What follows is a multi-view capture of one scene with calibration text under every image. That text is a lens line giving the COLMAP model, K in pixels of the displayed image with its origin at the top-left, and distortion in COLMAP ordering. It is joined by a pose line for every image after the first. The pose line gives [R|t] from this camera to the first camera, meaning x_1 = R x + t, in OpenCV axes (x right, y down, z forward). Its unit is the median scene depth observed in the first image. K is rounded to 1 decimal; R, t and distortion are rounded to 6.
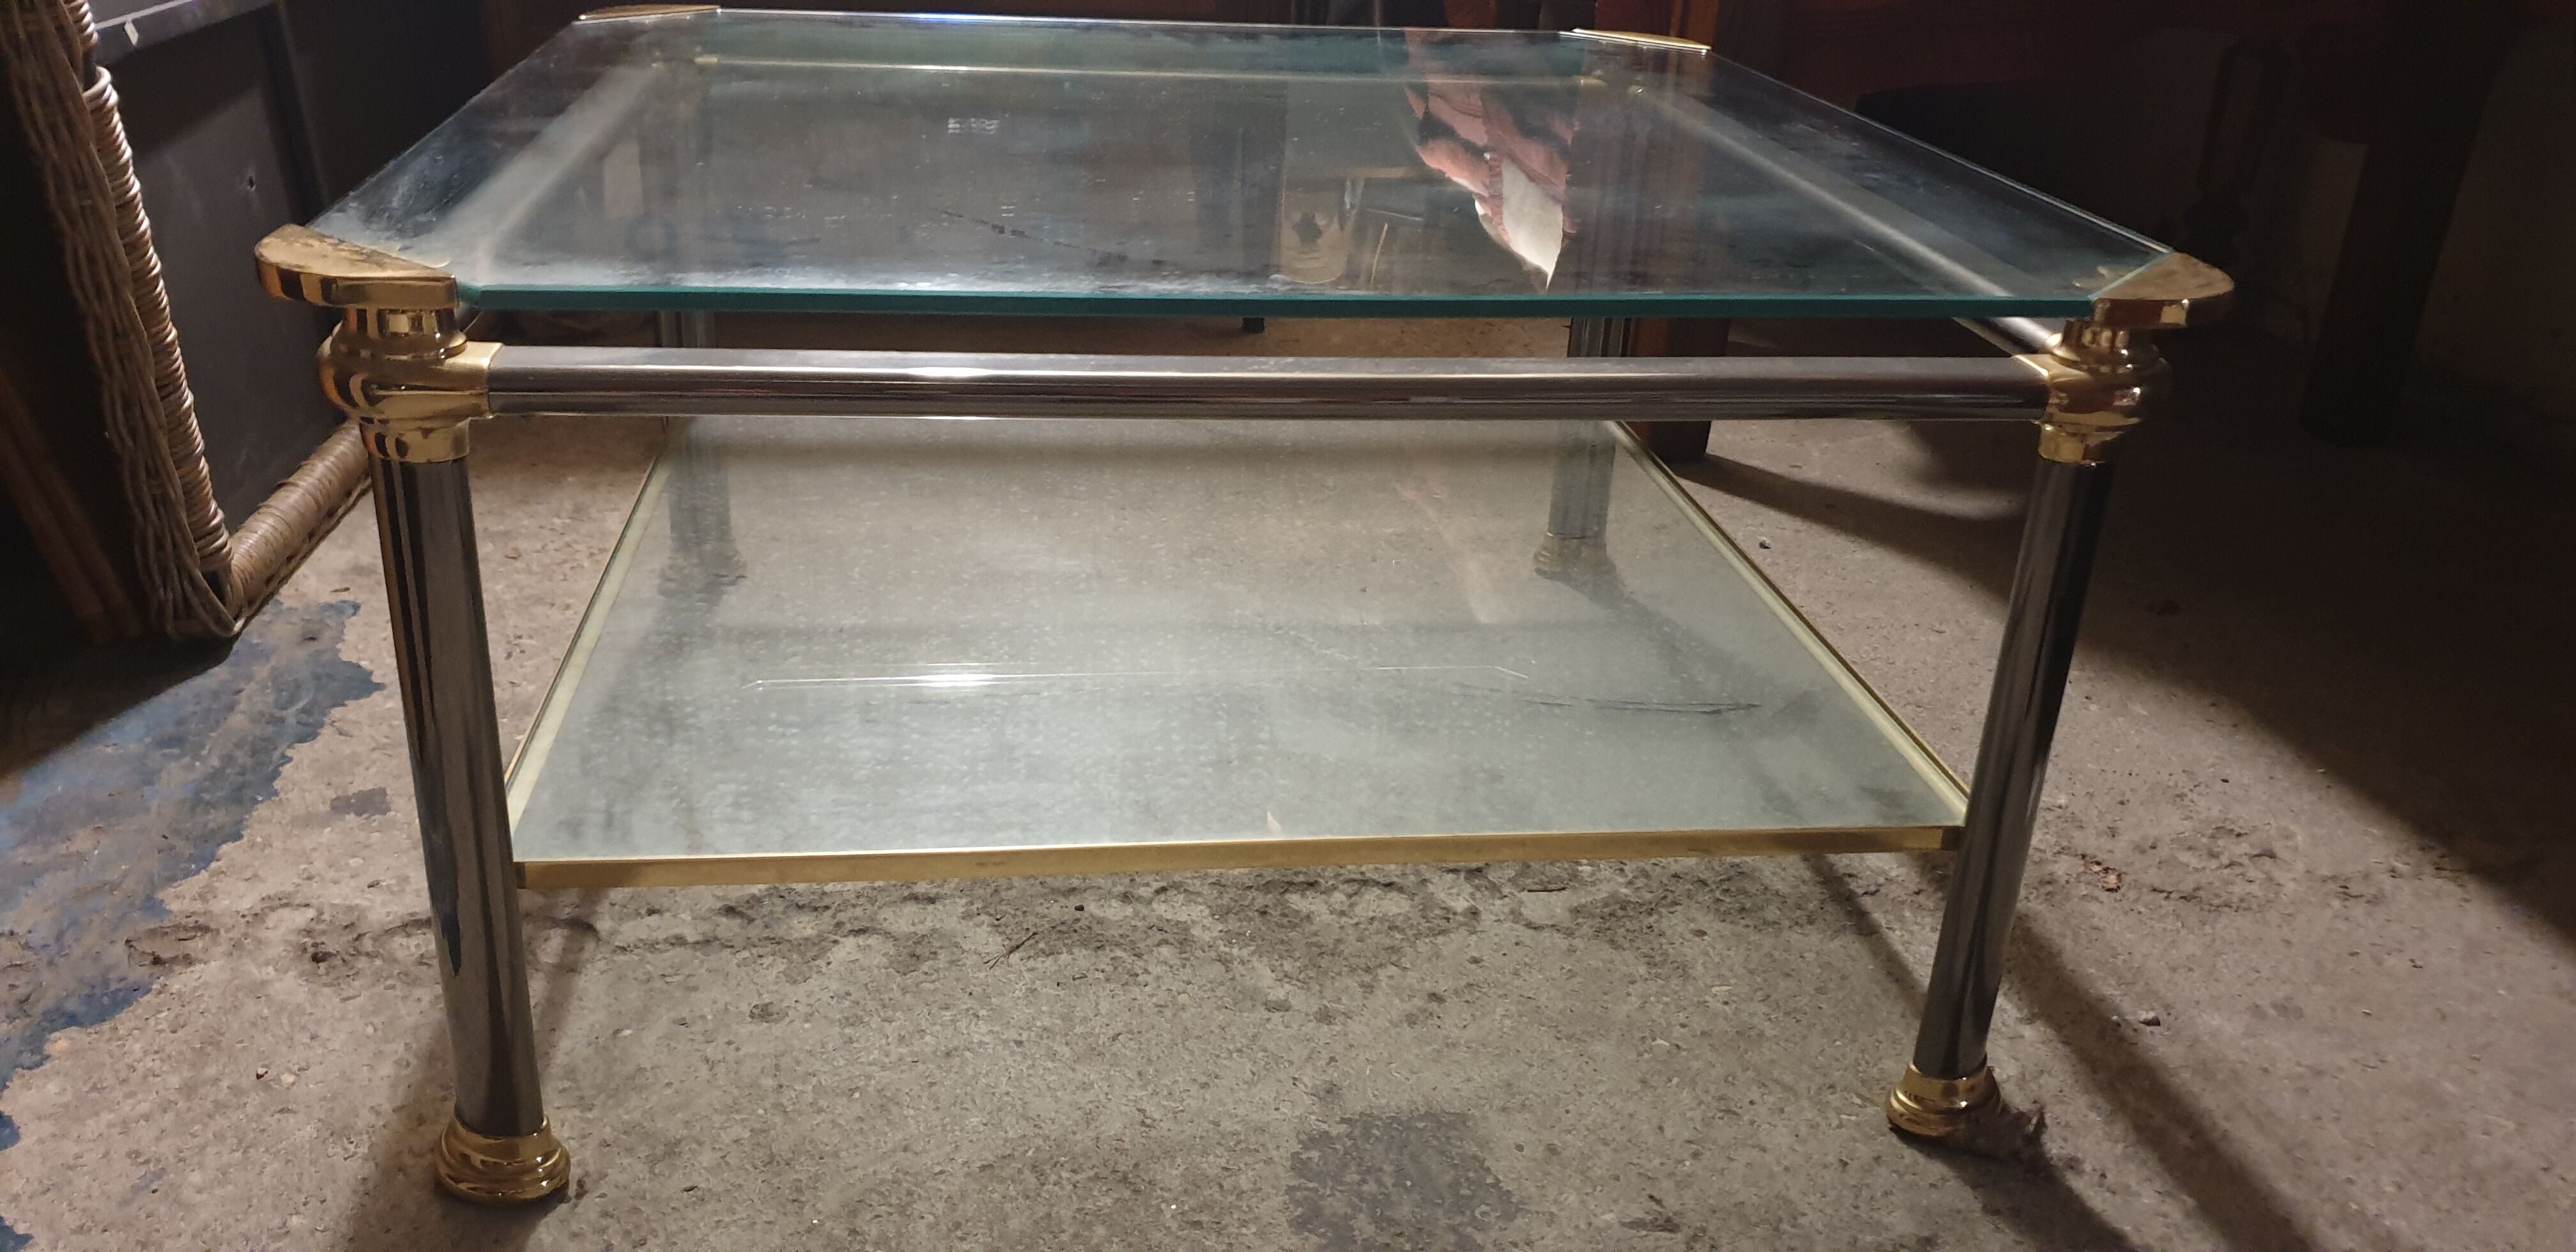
lens RADIAL K [[1941.9, 0, 1253.2], [0, 1941.9, 604.1], [0, 0, 1]] dist [-0.029780, 0.062711]
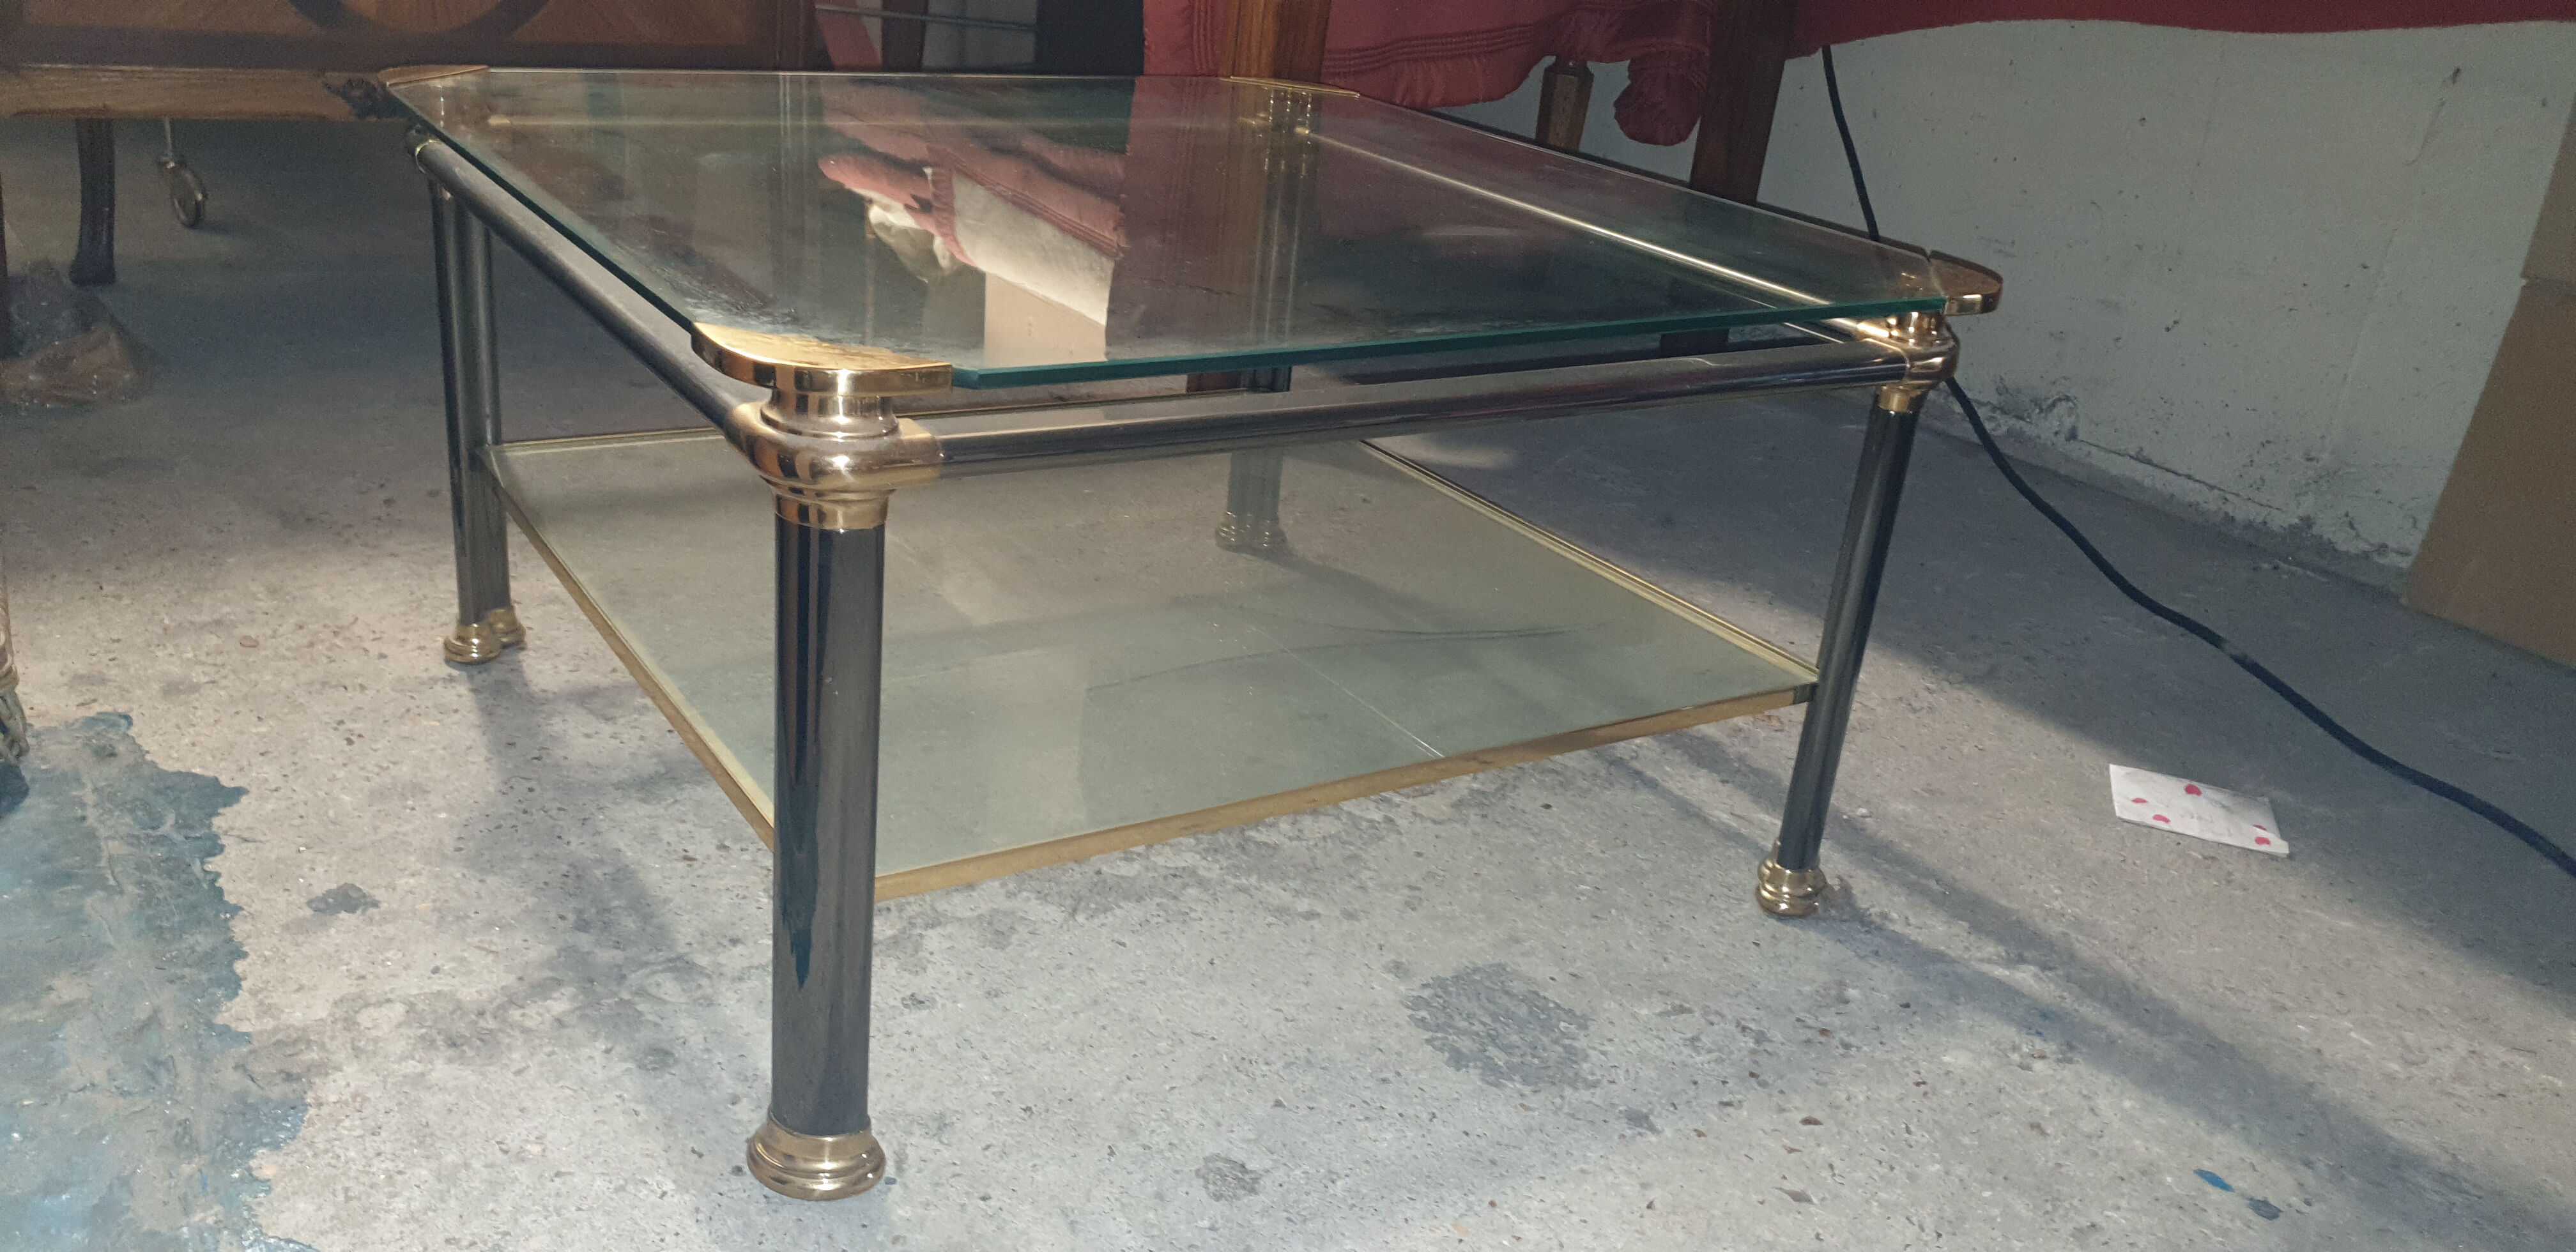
lens RADIAL K [[1945.2, 0, 1193.8], [0, 1945.2, 633.2], [0, 0, 1]] dist [0.011156, 0.002114]
pose [[0.910198, -0.123695, 0.395272, -0.466845], [0.115572, 0.992306, 0.044399, -0.026382], [-0.397723, 0.005270, 0.917491, -0.076123]]
